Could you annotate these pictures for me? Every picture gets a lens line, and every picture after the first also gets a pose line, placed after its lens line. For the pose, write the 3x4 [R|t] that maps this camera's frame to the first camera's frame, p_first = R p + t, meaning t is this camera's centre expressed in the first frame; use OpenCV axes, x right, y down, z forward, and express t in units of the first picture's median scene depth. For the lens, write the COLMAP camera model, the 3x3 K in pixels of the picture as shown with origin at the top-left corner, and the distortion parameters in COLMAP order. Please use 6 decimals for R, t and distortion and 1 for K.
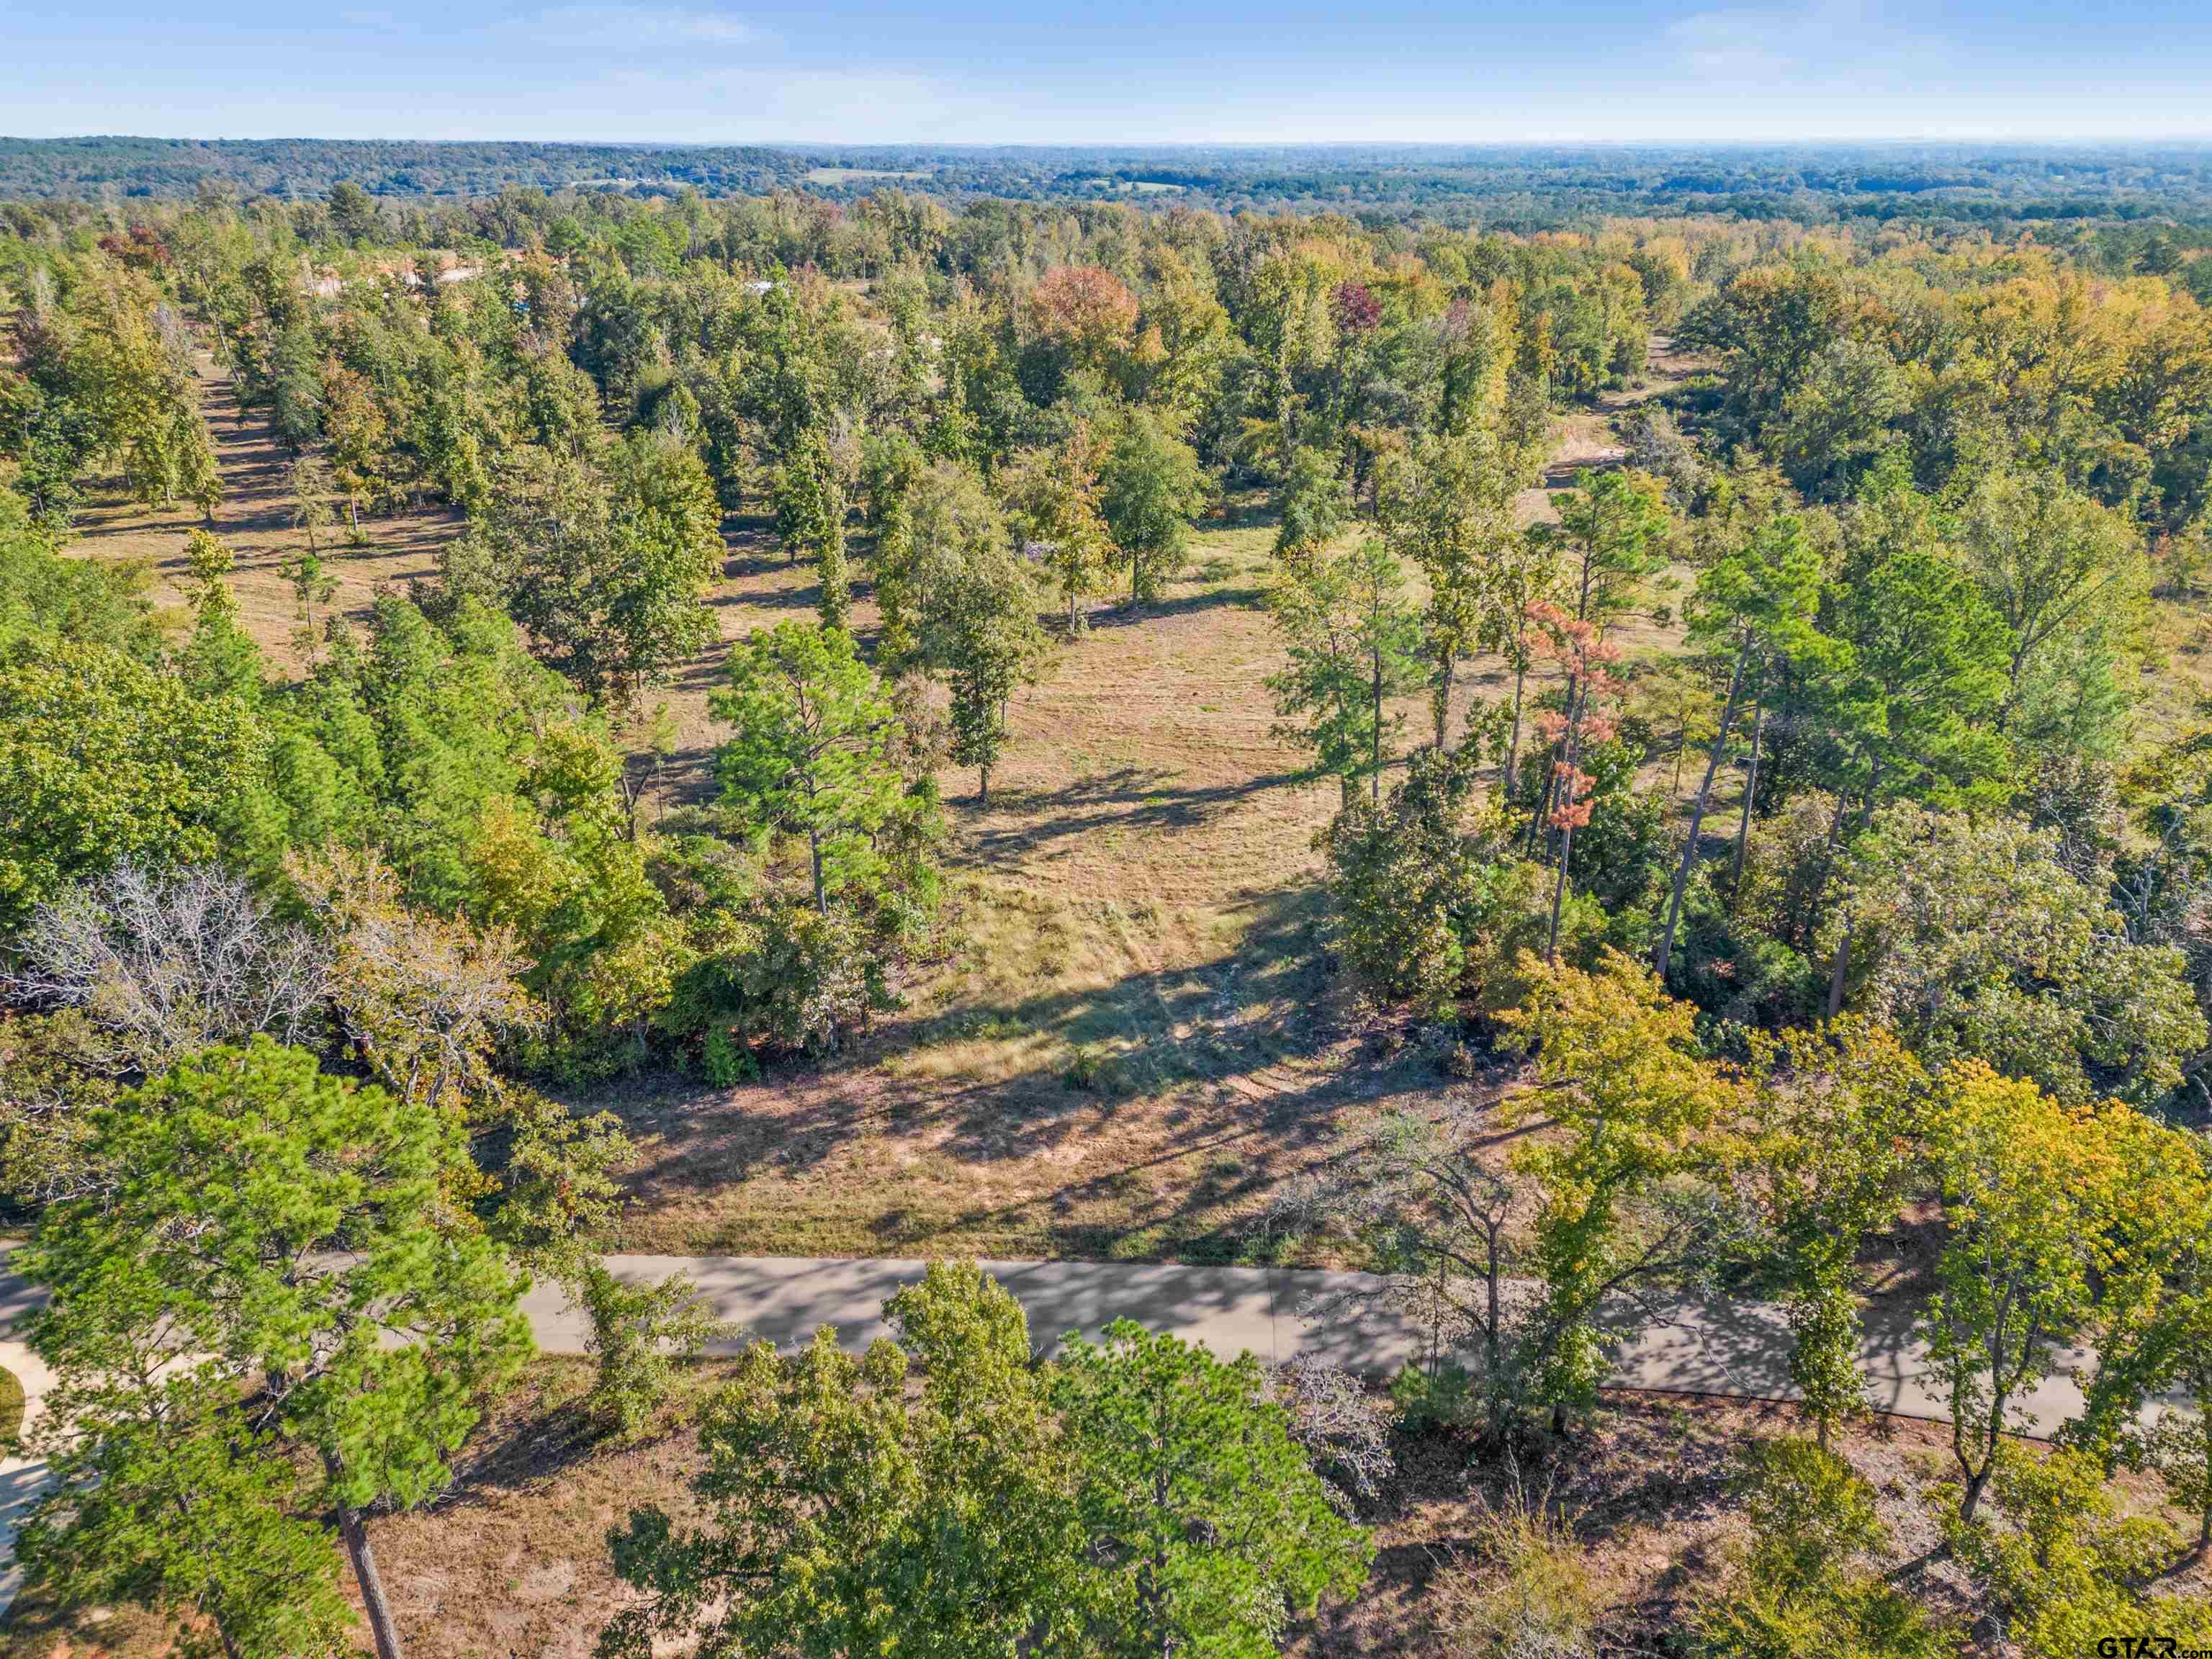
lens RADIAL K [[1536.0, 0, 1100.9], [0, 1536.0, 830.0], [0, 0, 1]] dist [0.053790, -0.044576]
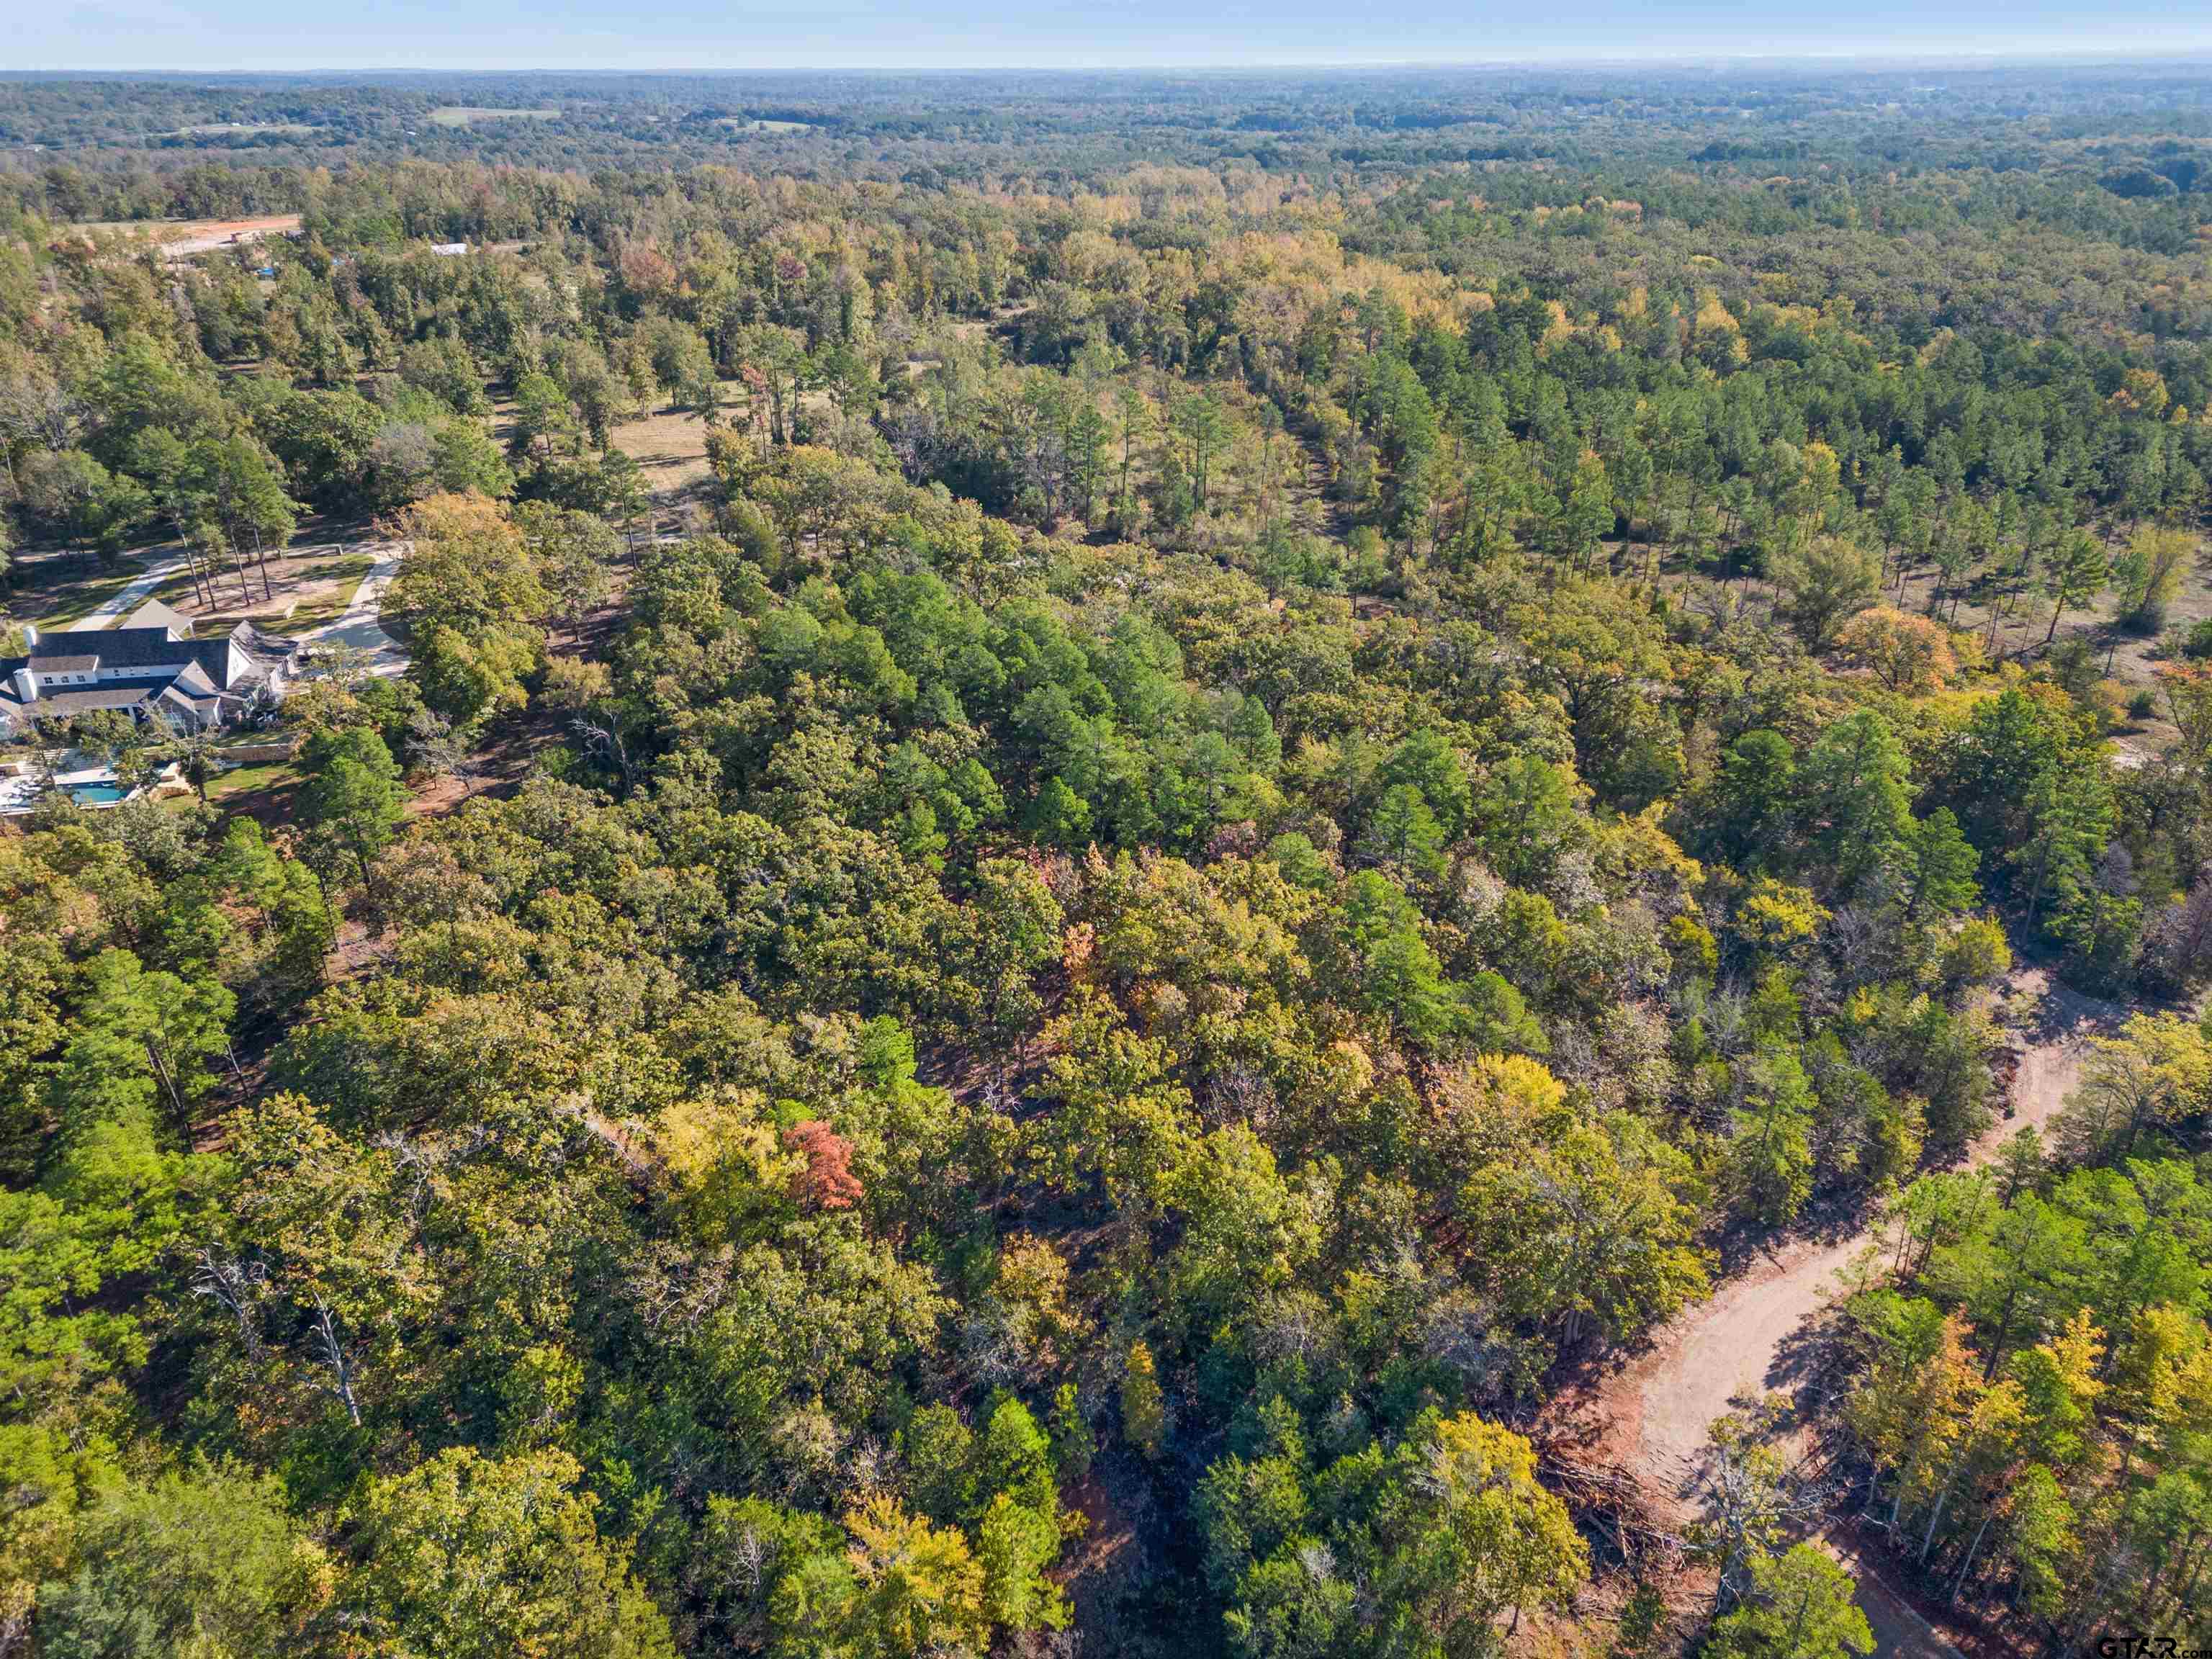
lens RADIAL K [[1536.0, 0, 1107.1], [0, 1536.0, 831.3], [0, 0, 1]] dist [0.053790, -0.044576]
pose [[0.978490, -0.096486, 0.182338, 0.013732], [0.088495, 0.994745, 0.051483, 0.033591], [-0.186348, -0.034239, 0.981887, -0.112389]]
